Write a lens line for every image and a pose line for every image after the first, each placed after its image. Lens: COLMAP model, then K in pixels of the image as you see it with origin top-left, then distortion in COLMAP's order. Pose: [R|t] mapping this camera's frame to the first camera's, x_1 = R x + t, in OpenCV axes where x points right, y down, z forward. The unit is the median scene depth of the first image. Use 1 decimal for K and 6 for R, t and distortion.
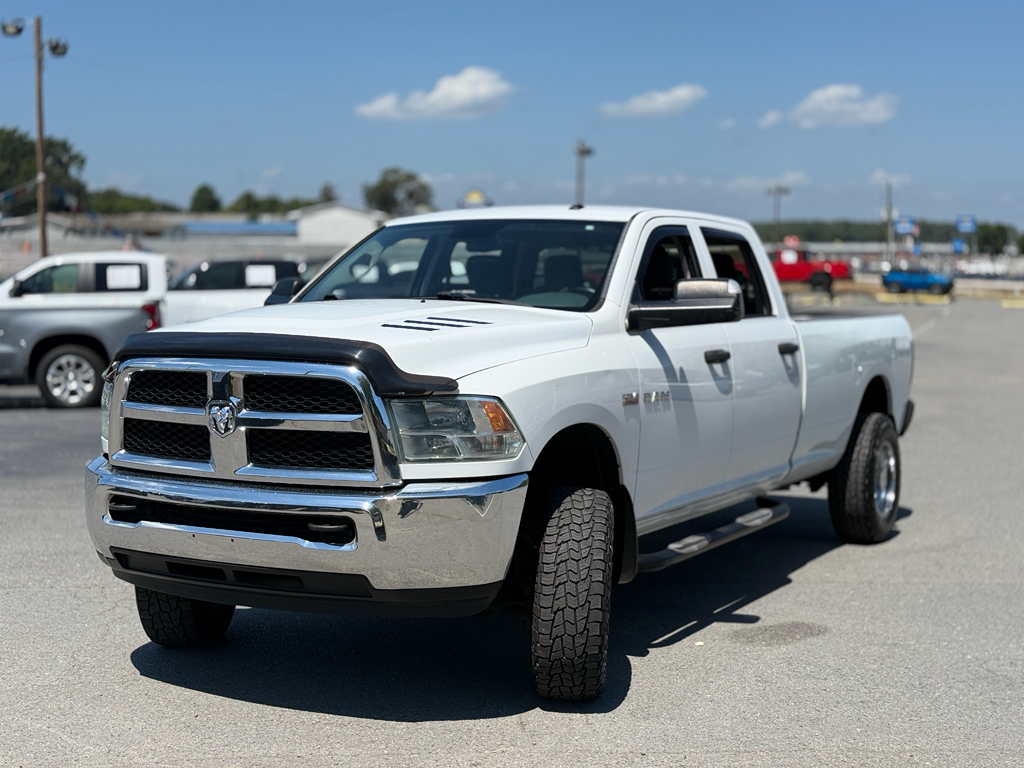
lens RADIAL K [[1490.0, 0, 547.9], [0, 1490.0, 380.6], [0, 0, 1]] dist [0.155802, -0.134115]
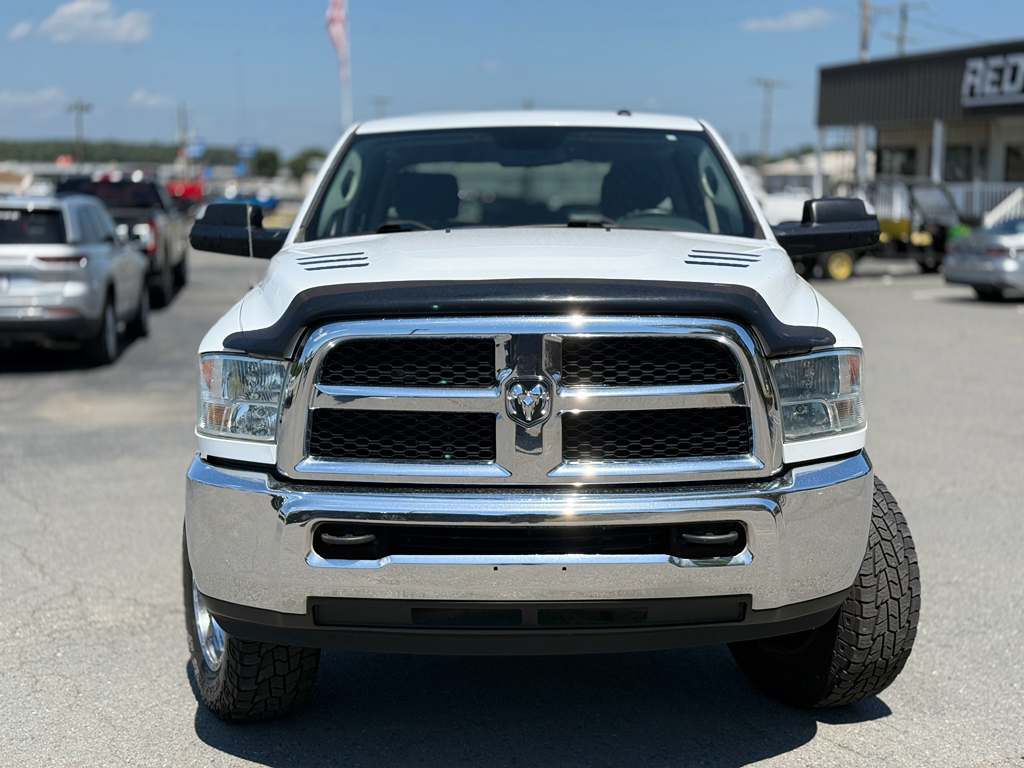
lens RADIAL K [[1552.6, 0, 512.0], [0, 1552.6, 384.0], [0, 0, 1]] dist [-0.035634, -0.023956]
pose [[0.872112, -0.067634, 0.484609, -0.550498], [0.044865, 0.997282, 0.058445, -0.024791], [-0.487245, -0.029229, 0.872776, 0.343980]]
